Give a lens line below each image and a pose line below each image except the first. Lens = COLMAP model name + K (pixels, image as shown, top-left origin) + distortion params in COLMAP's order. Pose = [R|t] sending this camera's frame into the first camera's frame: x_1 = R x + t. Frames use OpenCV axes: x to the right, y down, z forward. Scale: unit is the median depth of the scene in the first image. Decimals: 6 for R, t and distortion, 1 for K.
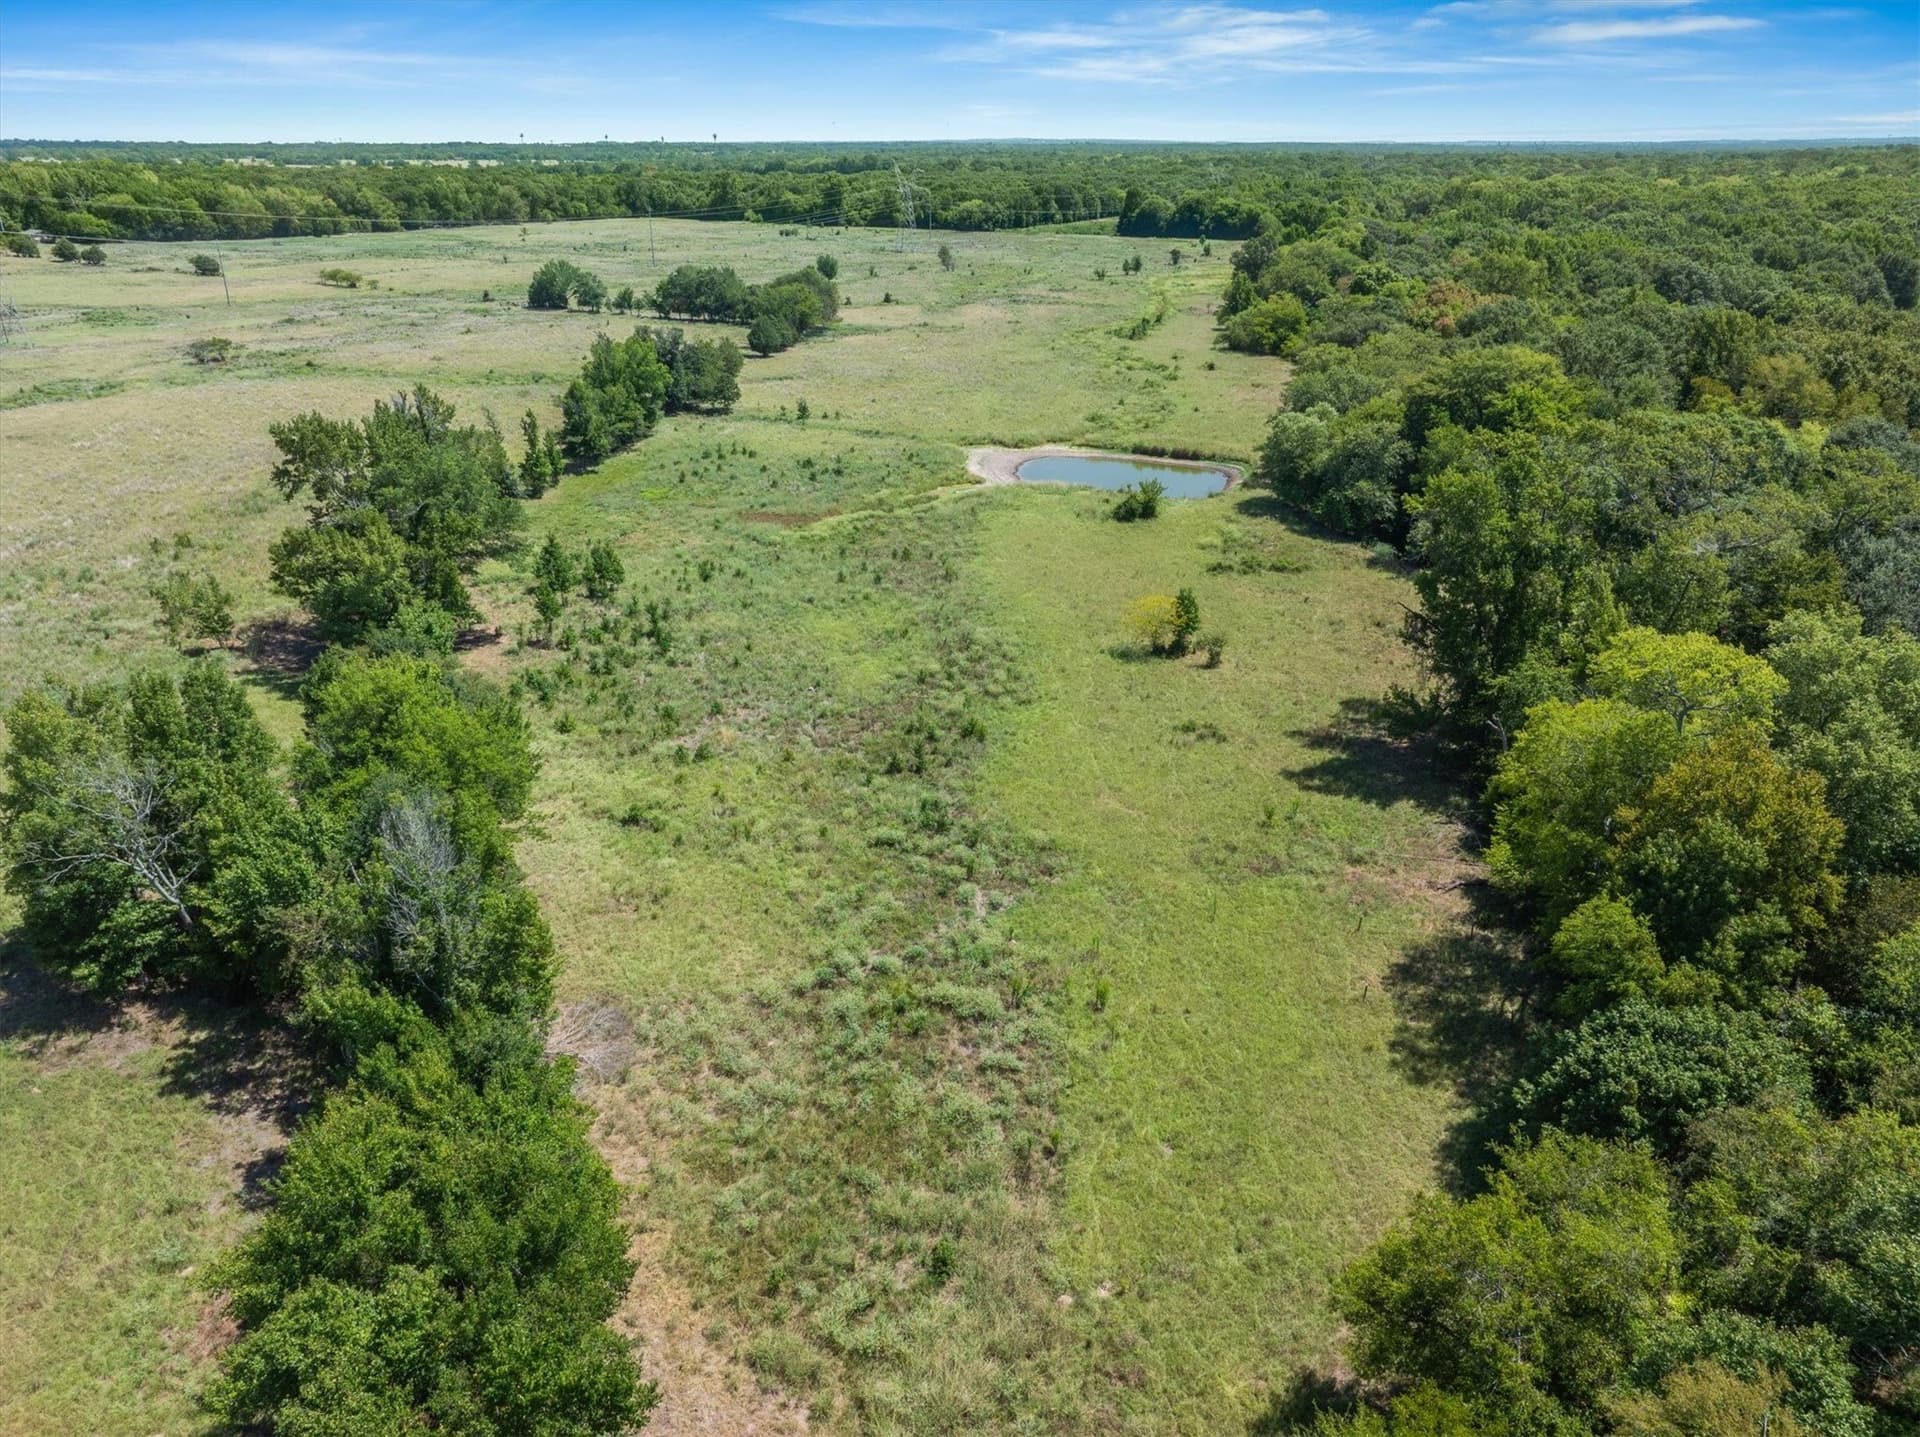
lens RADIAL K [[1351.7, 0, 872.1], [0, 1351.7, 688.3], [0, 0, 1]] dist [-0.007277, -0.043650]
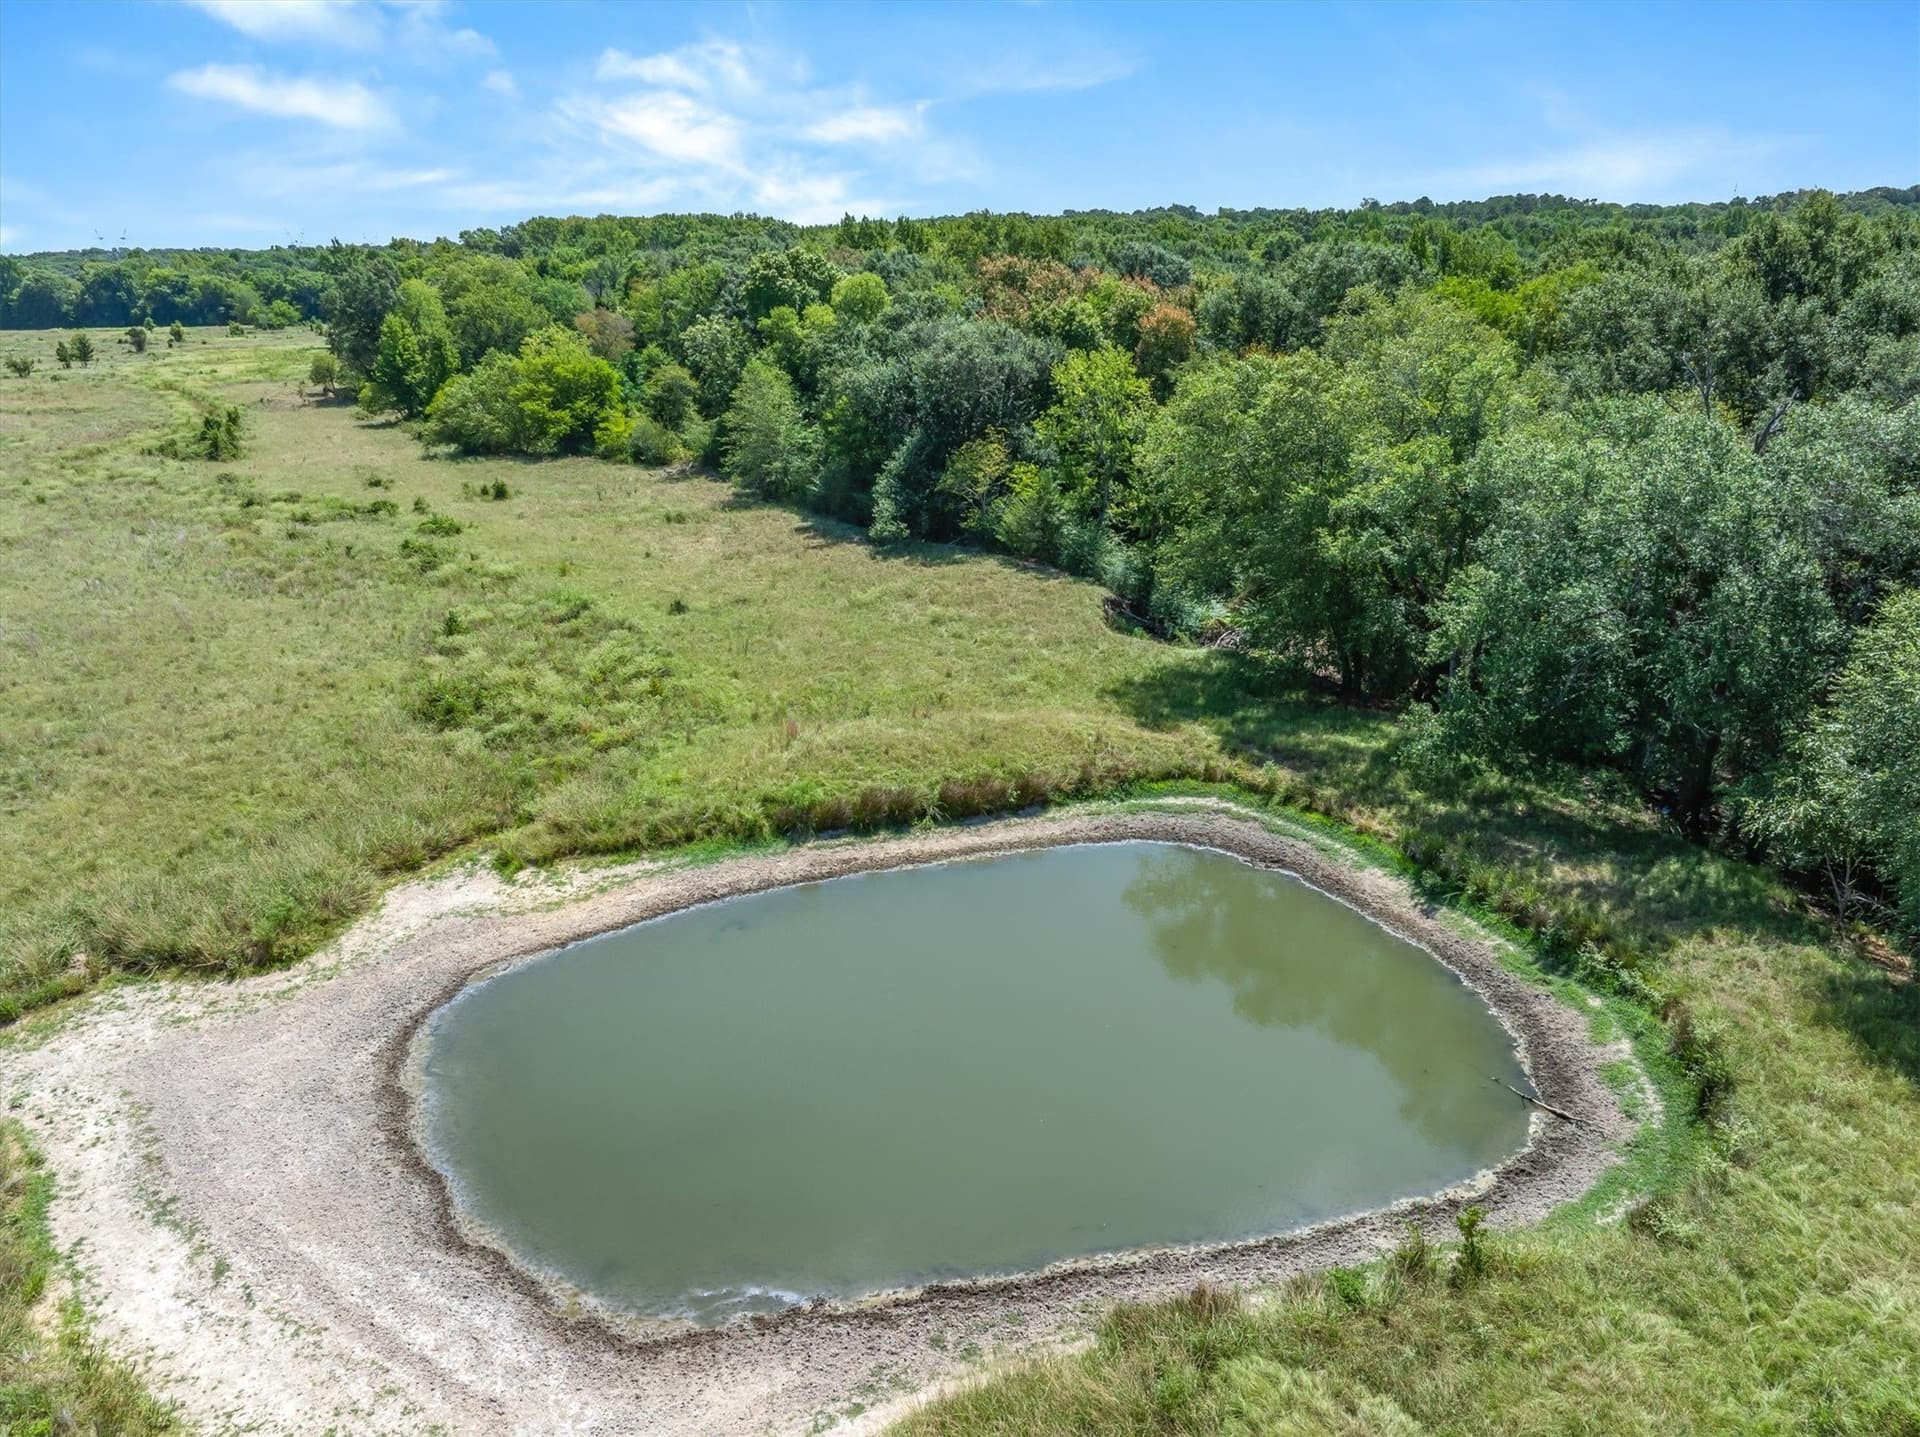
lens RADIAL K [[1318.2, 0, 937.5], [0, 1318.2, 715.3], [0, 0, 1]] dist [0.007049, -0.005290]
pose [[0.693153, -0.234908, 0.681438, 0.063295], [0.271742, 0.960809, 0.054800, -0.257479], [-0.667604, 0.147191, 0.729822, 1.014755]]
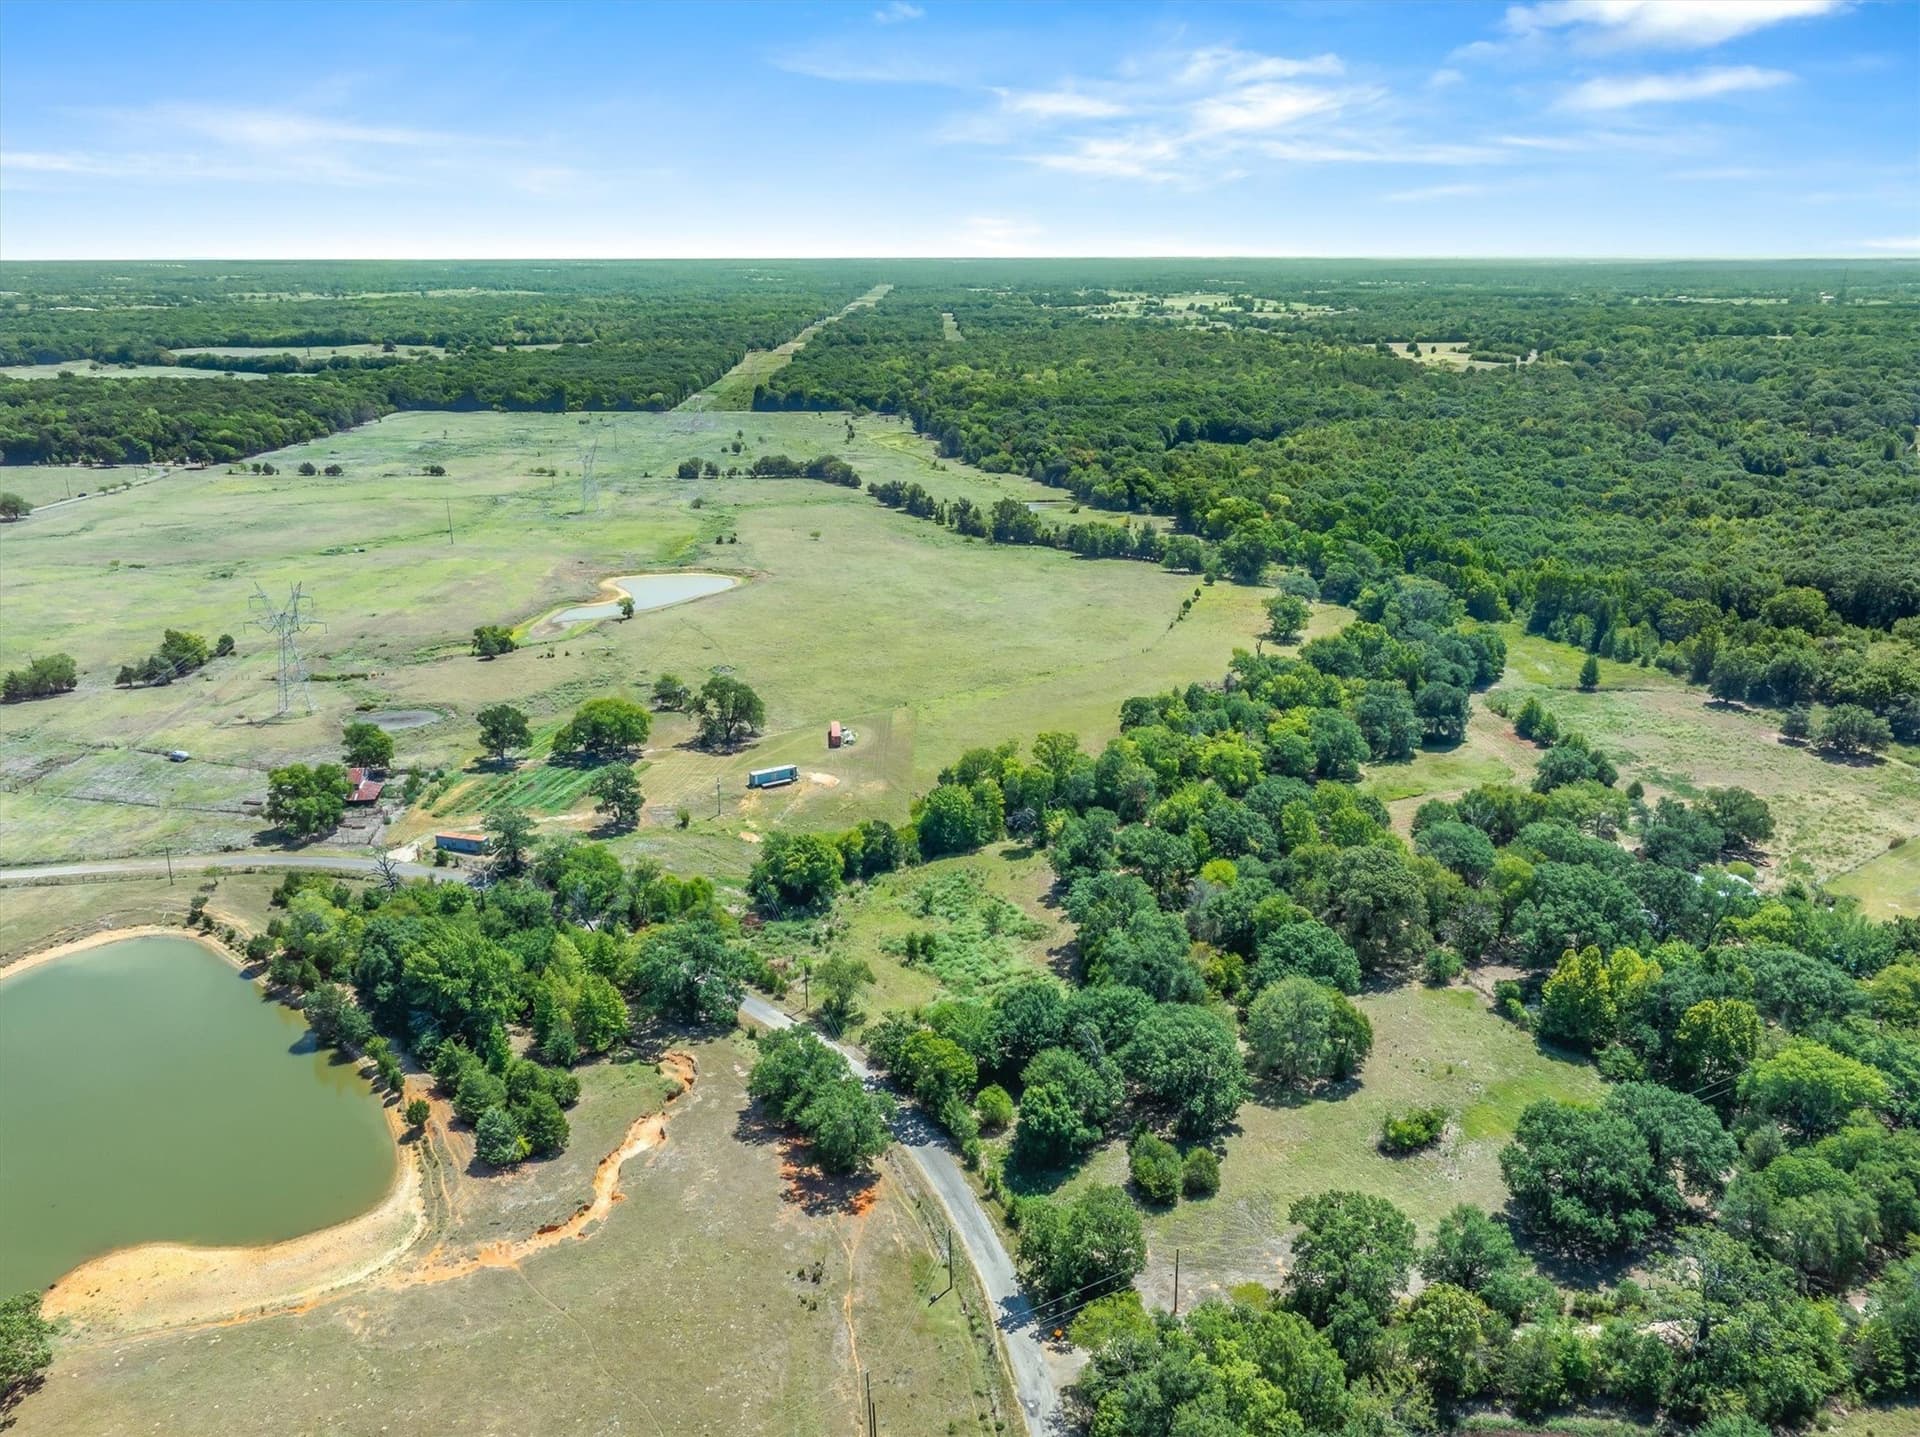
lens RADIAL K [[1352.2, 0, 900.9], [0, 1352.2, 720.4], [0, 0, 1]] dist [-0.009138, -0.005753]
pose [[0.837248, -0.179579, 0.516496, -2.882440], [0.206431, 0.978445, 0.005565, 0.435190], [-0.506362, 0.101961, 0.856272, -2.641515]]
